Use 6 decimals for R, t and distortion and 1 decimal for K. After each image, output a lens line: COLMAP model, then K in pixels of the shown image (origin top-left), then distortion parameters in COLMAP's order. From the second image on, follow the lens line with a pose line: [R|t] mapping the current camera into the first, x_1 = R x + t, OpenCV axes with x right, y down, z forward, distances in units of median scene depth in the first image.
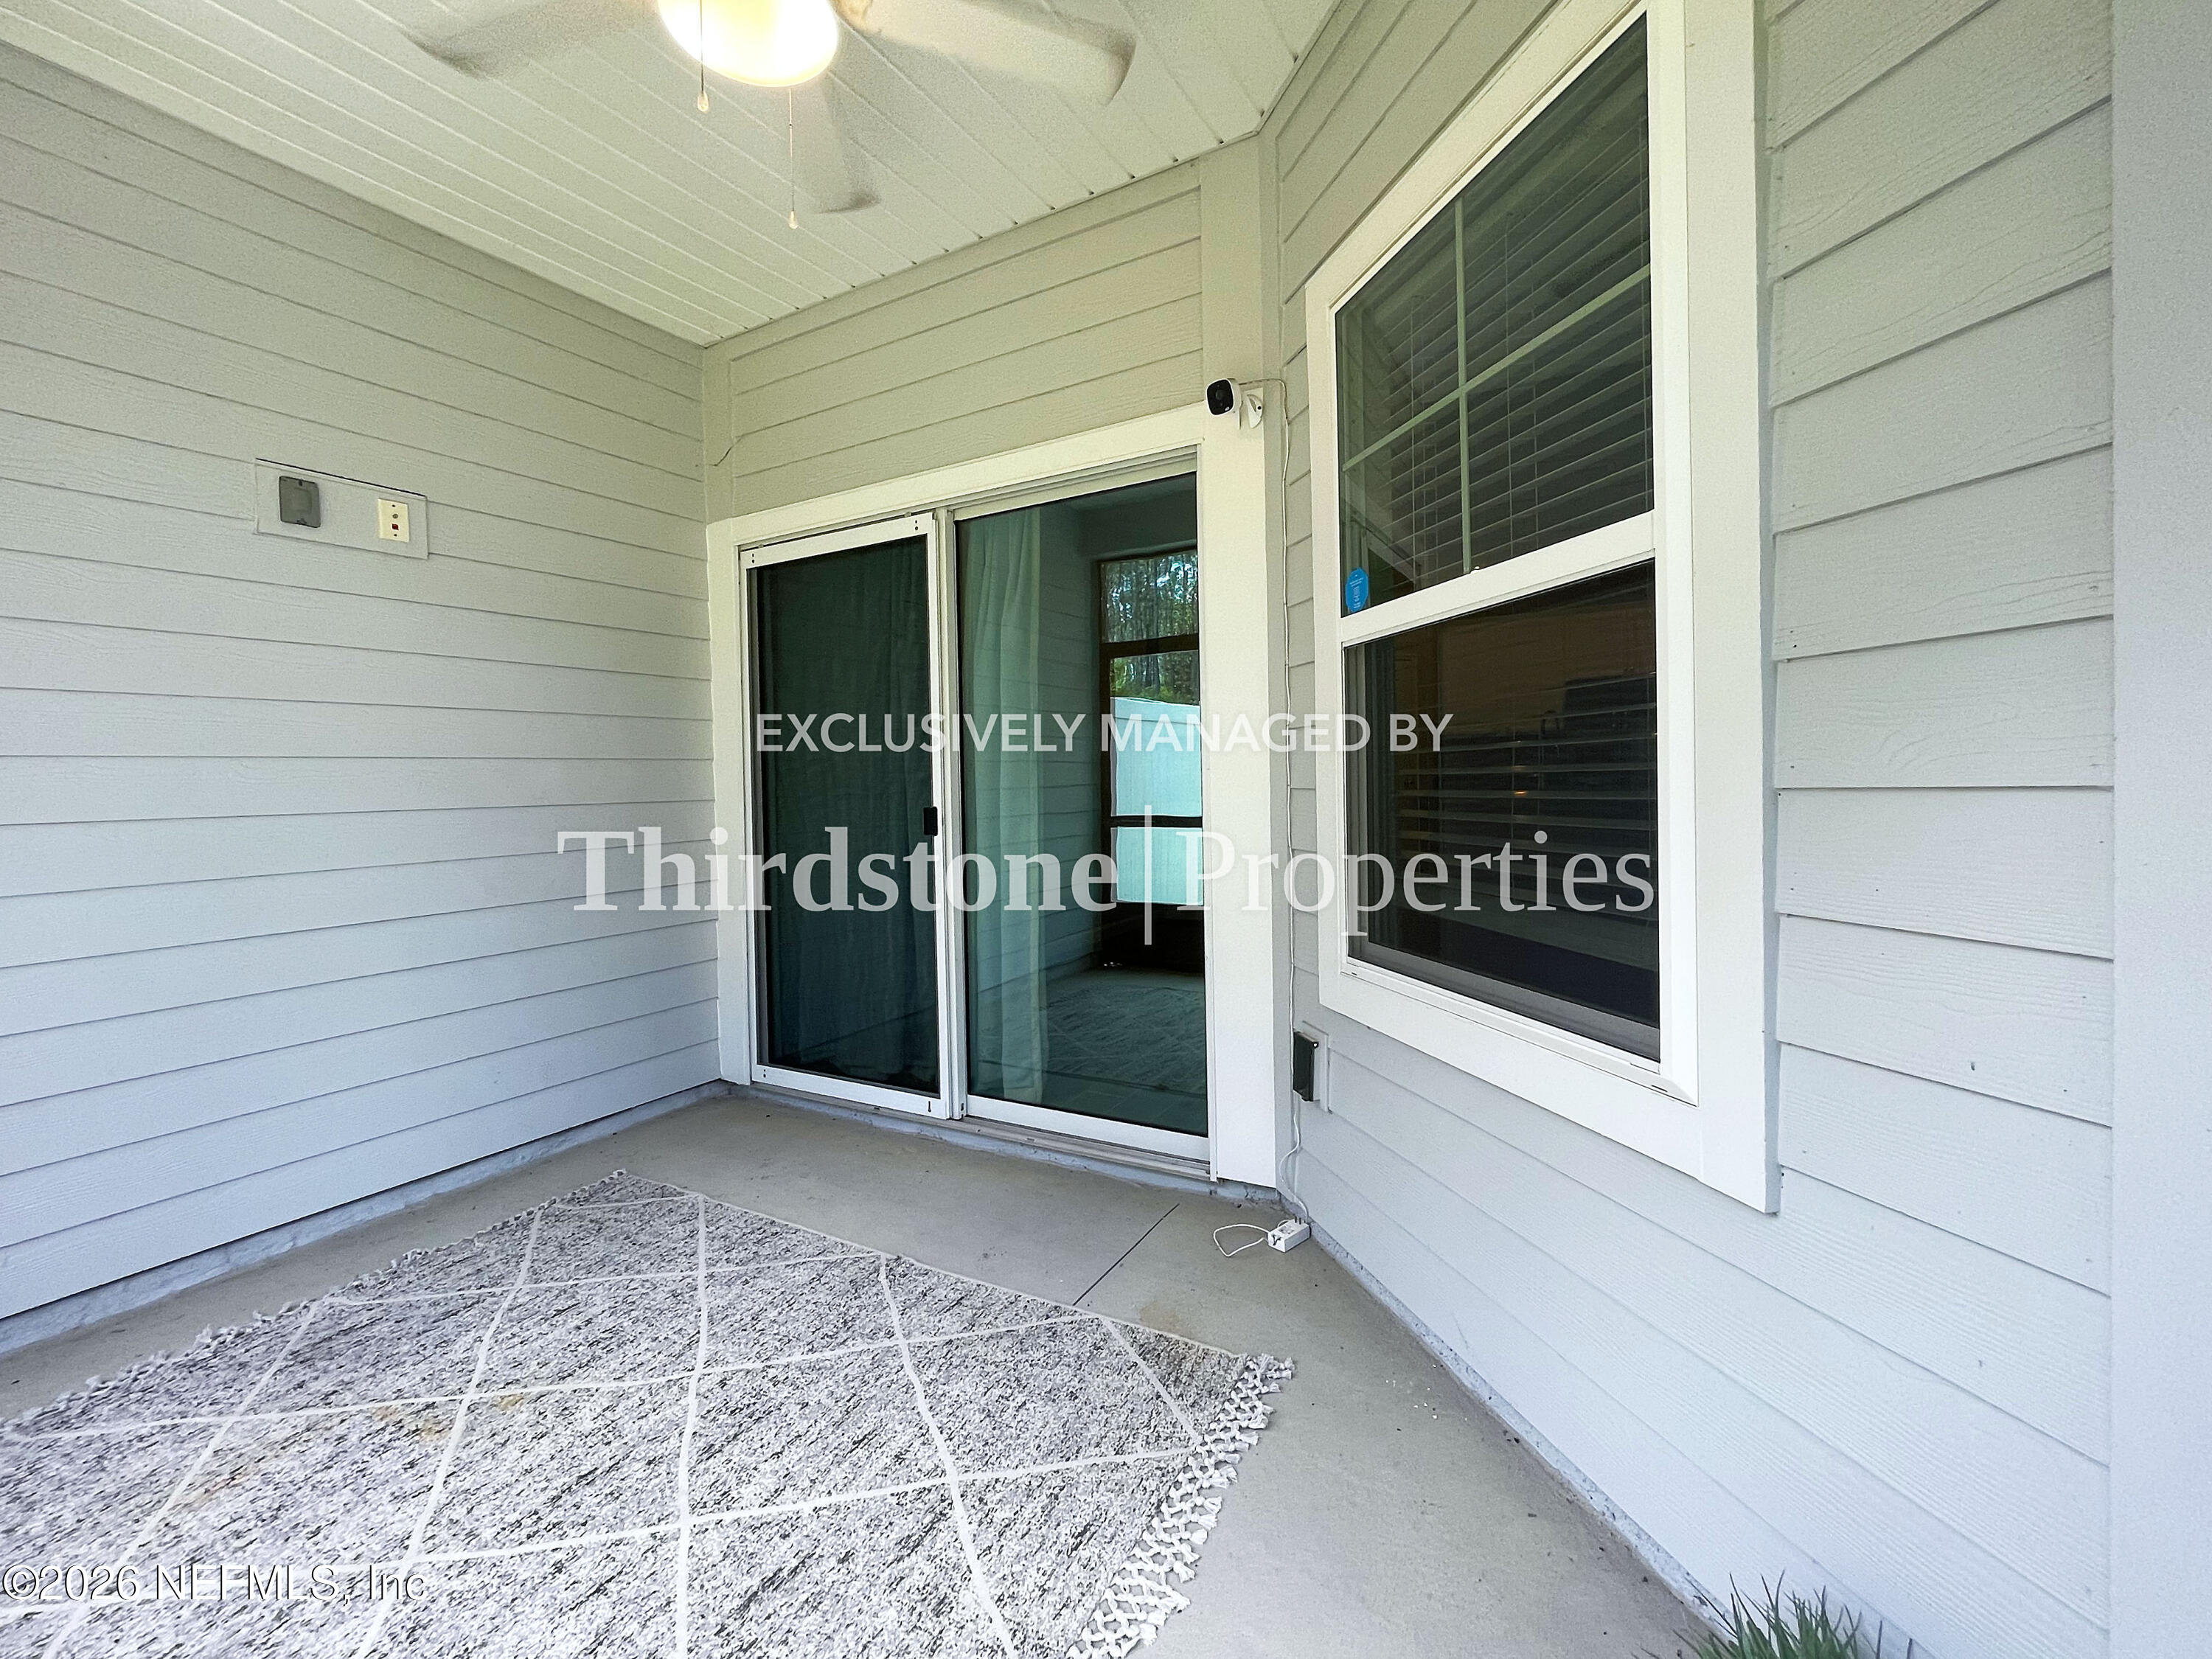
lens RADIAL K [[891.2, 0, 1180.7], [0, 891.2, 776.7], [0, 0, 1]] dist [0.012662, -0.009133]
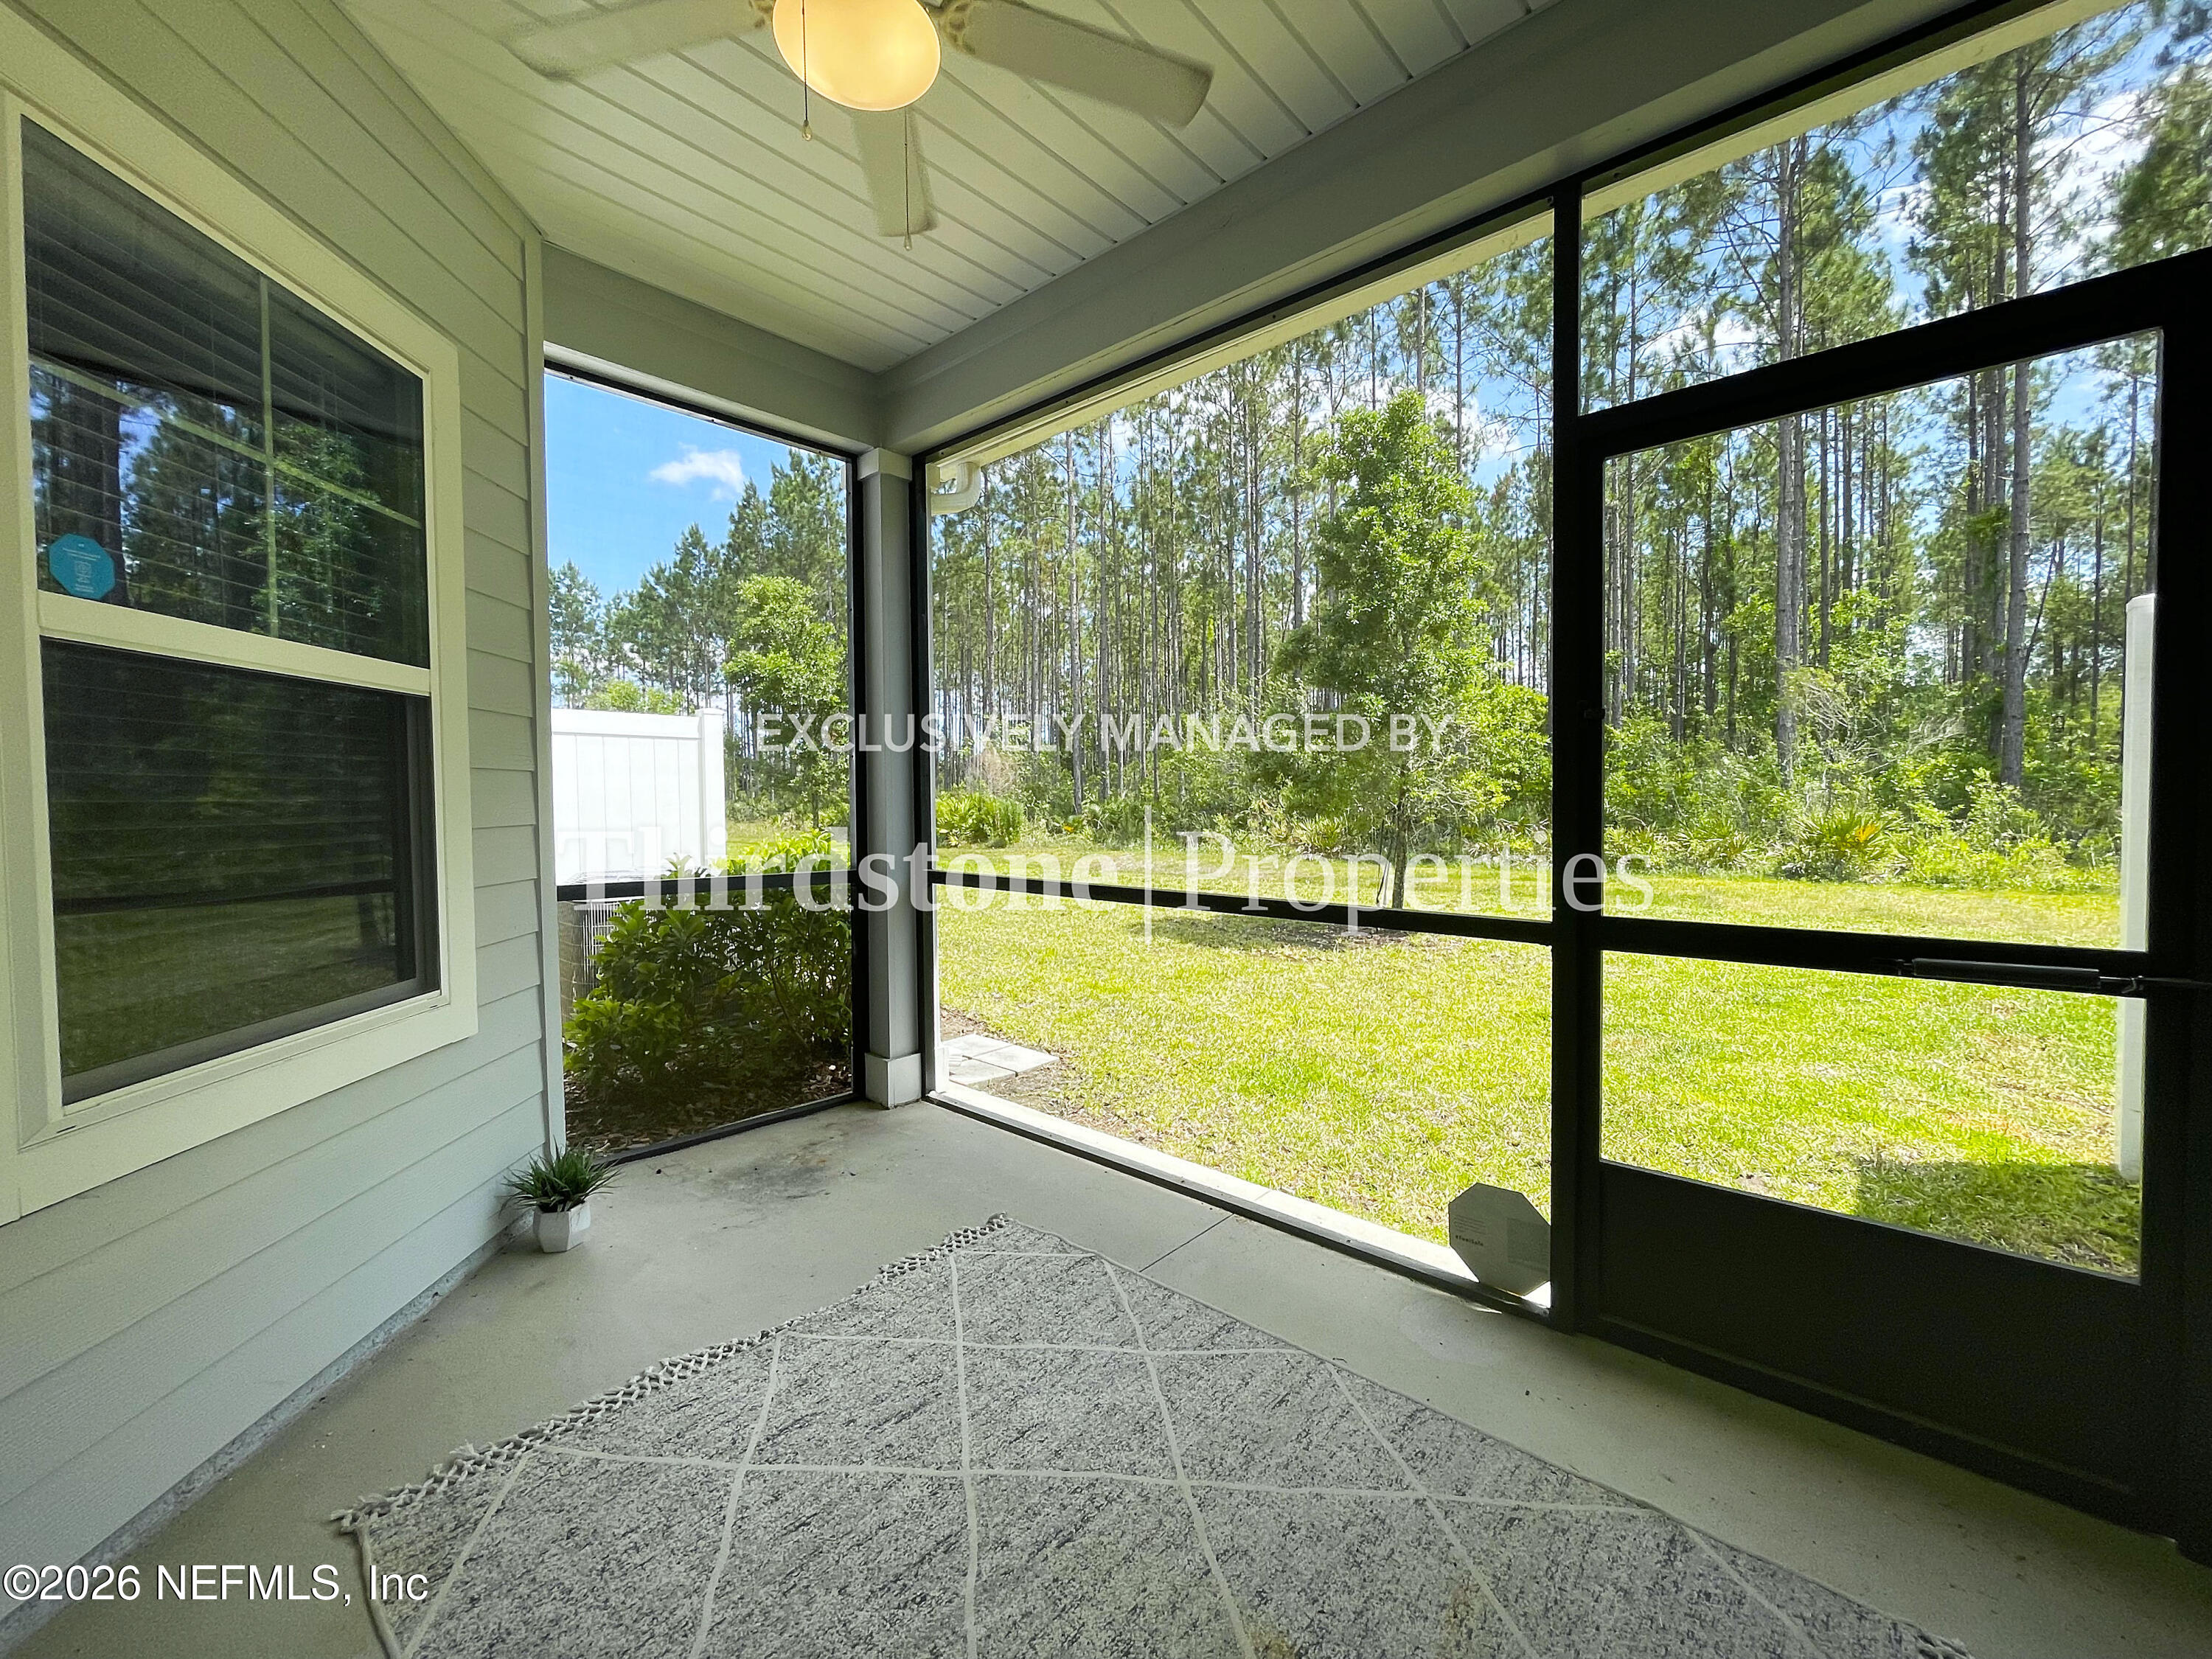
lens RADIAL K [[877.3, 0, 1106.0], [0, 877.3, 829.5], [0, 0, 1]] dist [0.000197, 0.000007]
pose [[-0.959044, 0.015548, 0.282829, -1.007311], [0.024767, 0.999271, 0.029049, -0.004771], [-0.282171, 0.034864, -0.958730, 1.904681]]
